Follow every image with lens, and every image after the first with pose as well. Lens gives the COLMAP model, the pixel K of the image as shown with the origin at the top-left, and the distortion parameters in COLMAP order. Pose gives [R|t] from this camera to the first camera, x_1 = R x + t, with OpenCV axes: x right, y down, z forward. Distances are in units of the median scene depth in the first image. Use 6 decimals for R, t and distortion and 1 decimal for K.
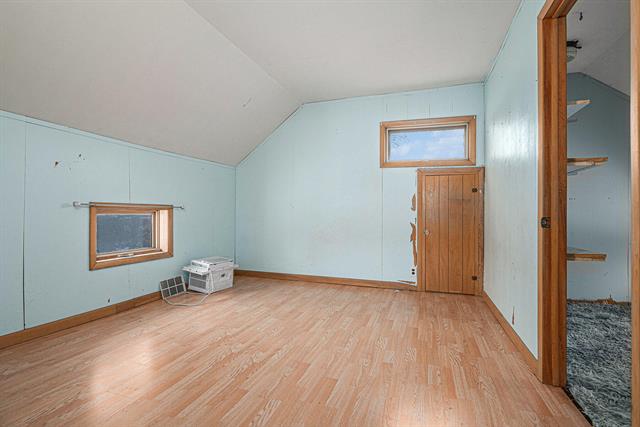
lens RADIAL K [[319.0, 0, 320.2], [0, 319.0, 212.9], [0, 0, 1]] dist [-0.034980, -0.000016]
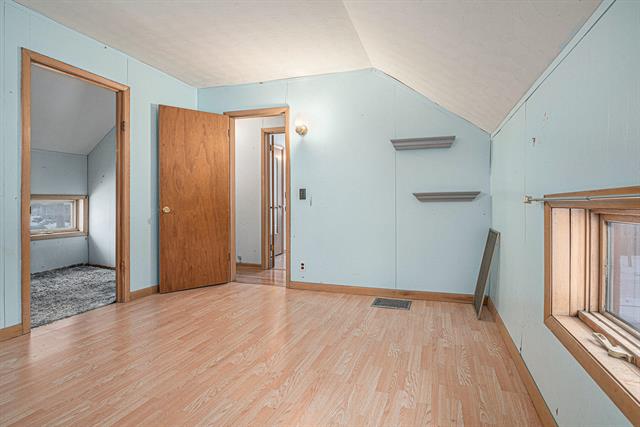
lens RADIAL K [[319.0, 0, 319.7], [0, 319.0, 209.1], [0, 0, 1]] dist [-0.034980, -0.000016]
pose [[-0.999808, -0.017513, 0.008778, -0.400730], [-0.017452, 0.999823, 0.006996, -0.009208], [-0.008899, 0.006842, -0.999937, 1.750050]]
